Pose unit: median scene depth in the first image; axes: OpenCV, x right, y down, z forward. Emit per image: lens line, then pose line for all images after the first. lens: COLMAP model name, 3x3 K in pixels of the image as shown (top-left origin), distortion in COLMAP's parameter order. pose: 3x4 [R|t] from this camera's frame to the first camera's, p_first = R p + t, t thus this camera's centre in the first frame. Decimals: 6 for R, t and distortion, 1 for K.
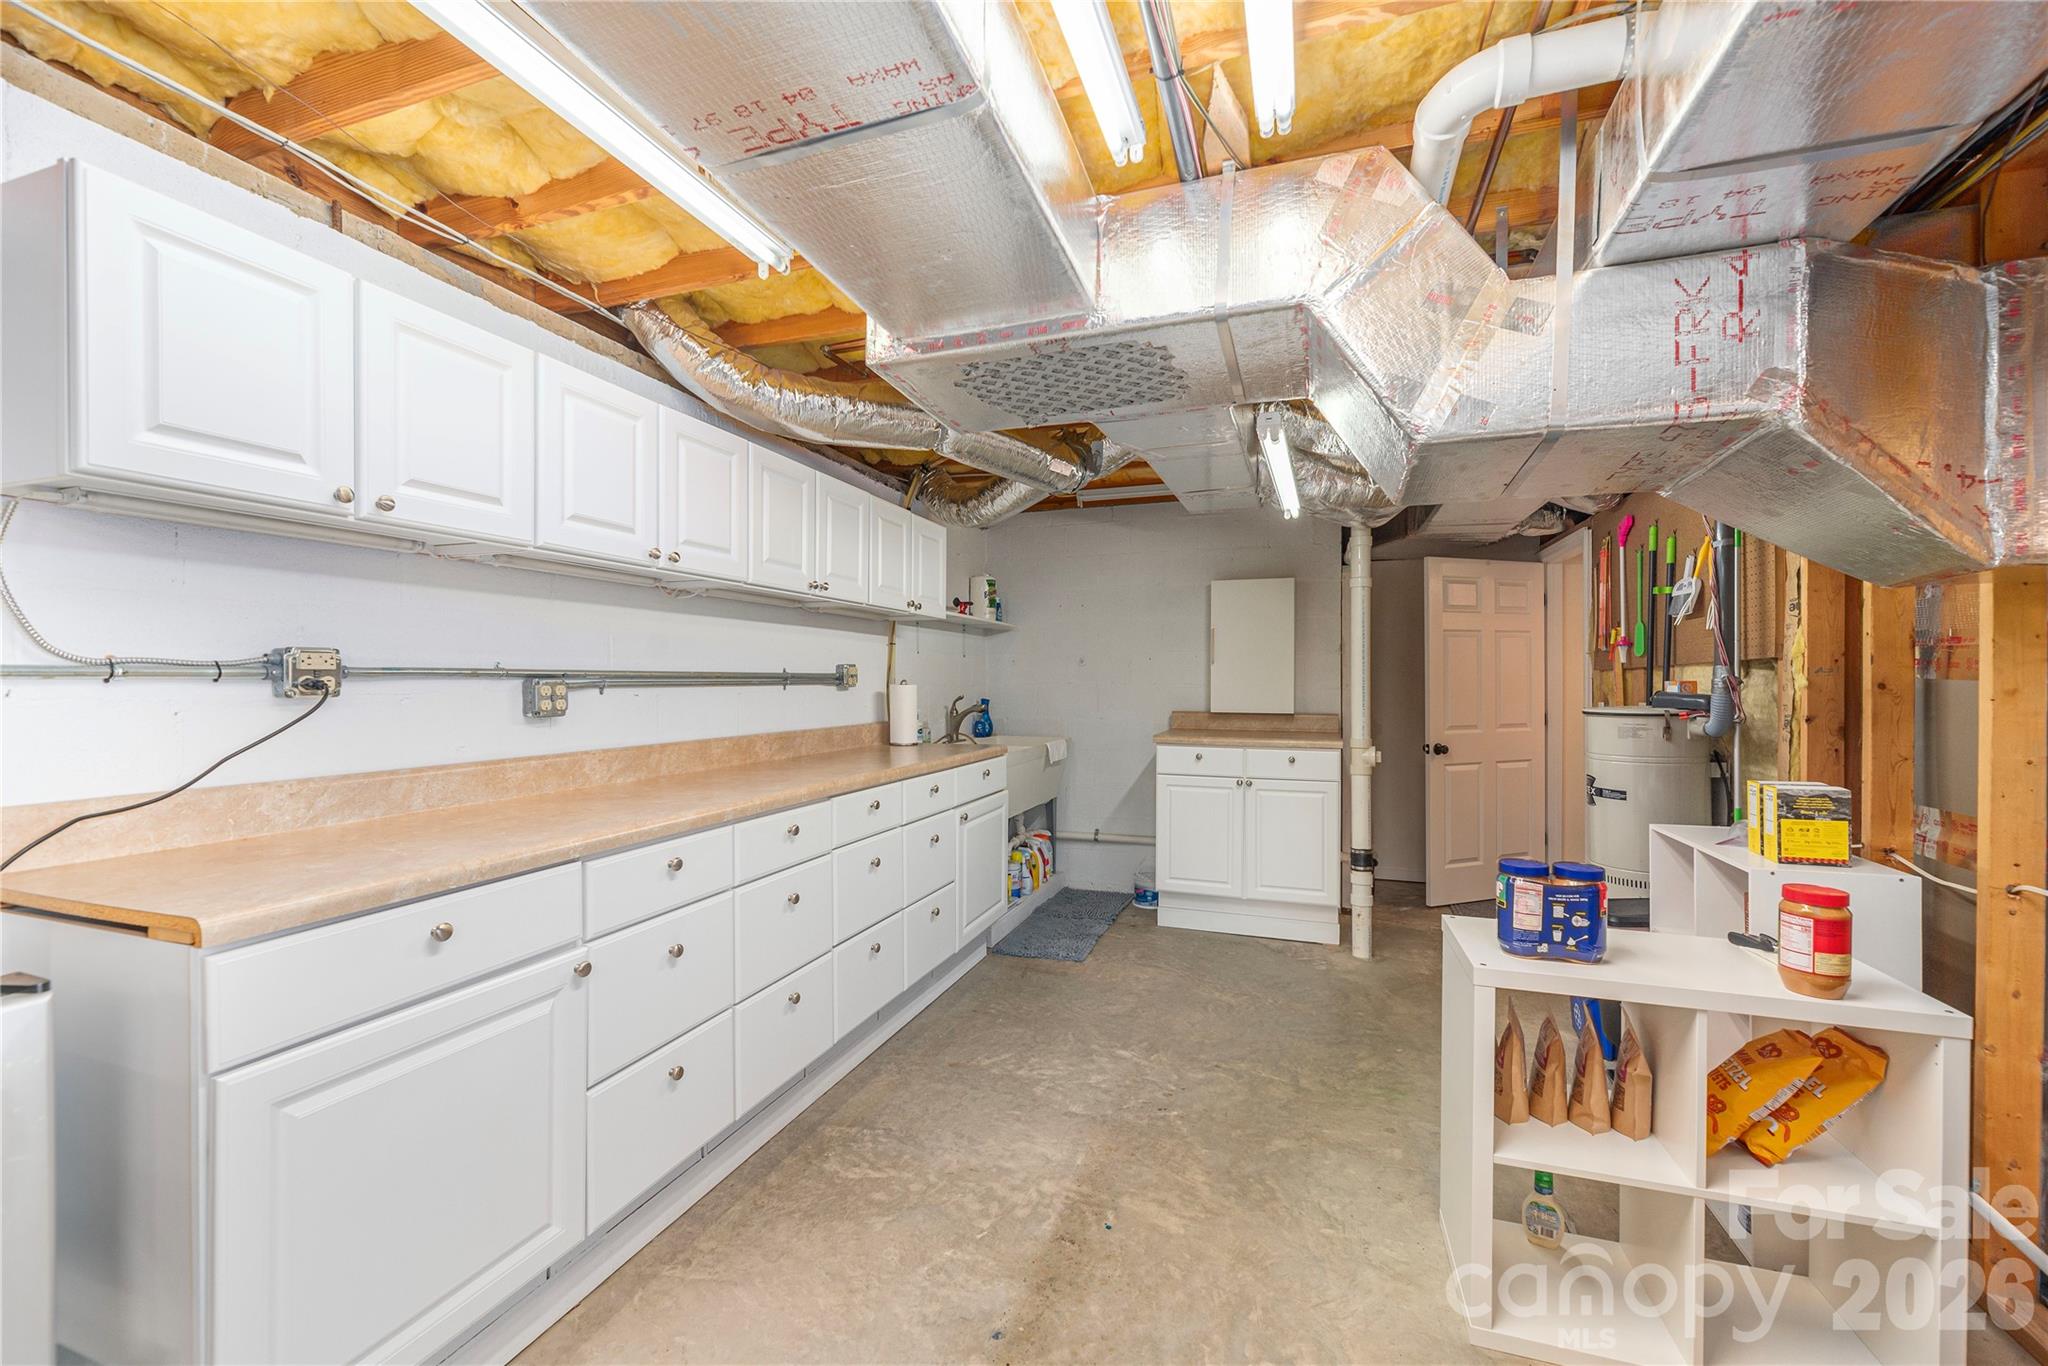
lens RADIAL K [[834.6, 0, 1020.1], [0, 834.6, 684.4], [0, 0, 1]] dist [-0.002255, 0.000640]
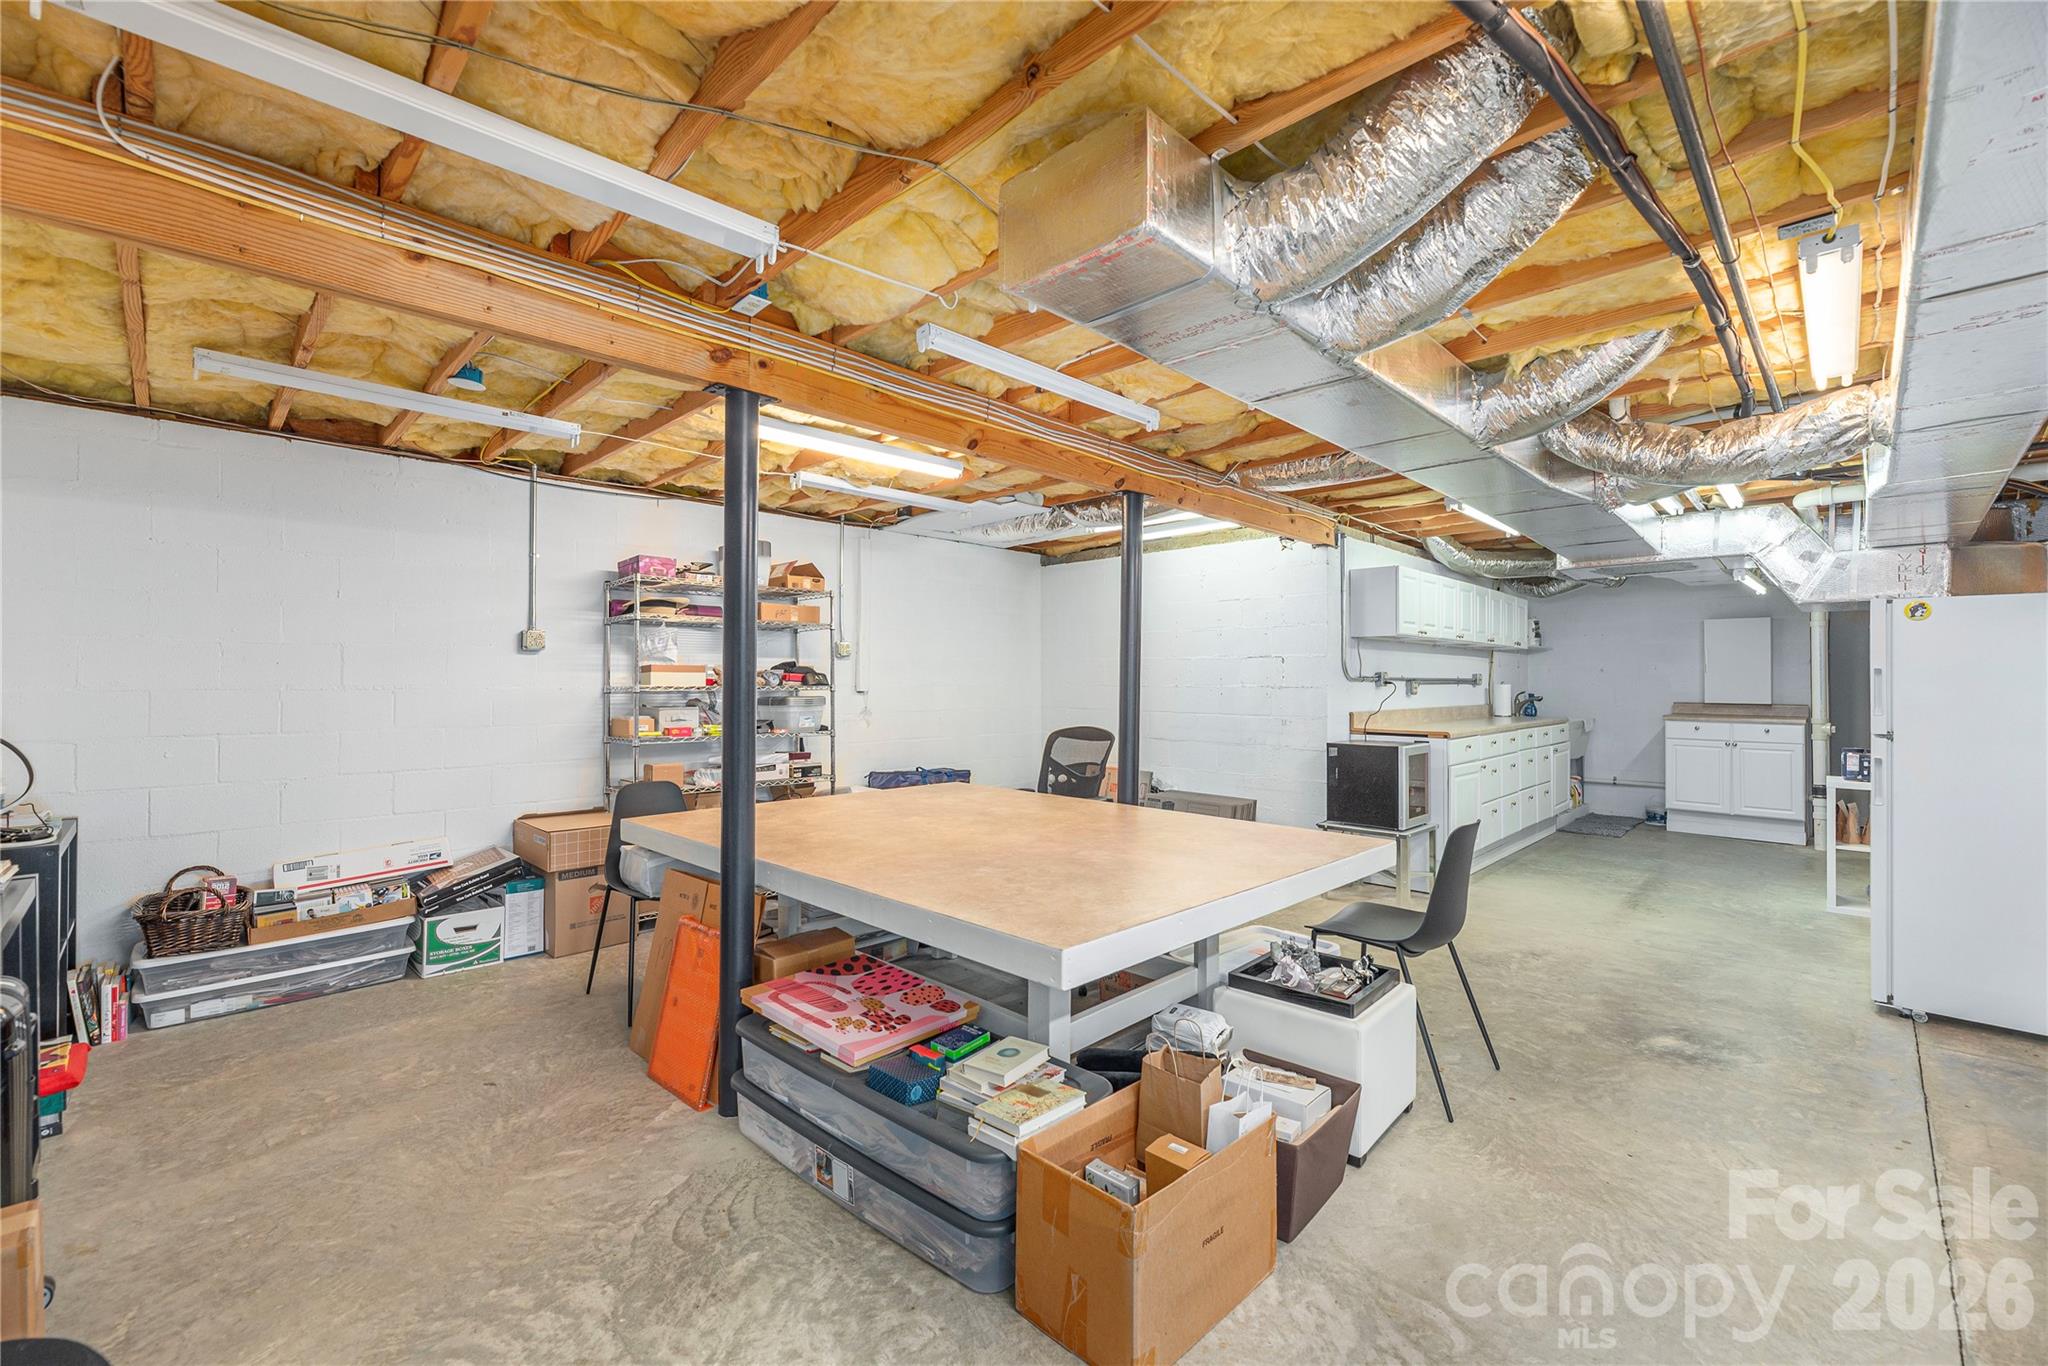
lens RADIAL K [[834.6, 0, 1027.3], [0, 834.6, 665.2], [0, 0, 1]] dist [-0.002255, 0.000640]
pose [[0.901199, -0.005468, -0.433371, -0.286166], [-0.004924, 0.999727, -0.022854, 0.005957], [0.433378, 0.022730, 0.900926, -1.151002]]
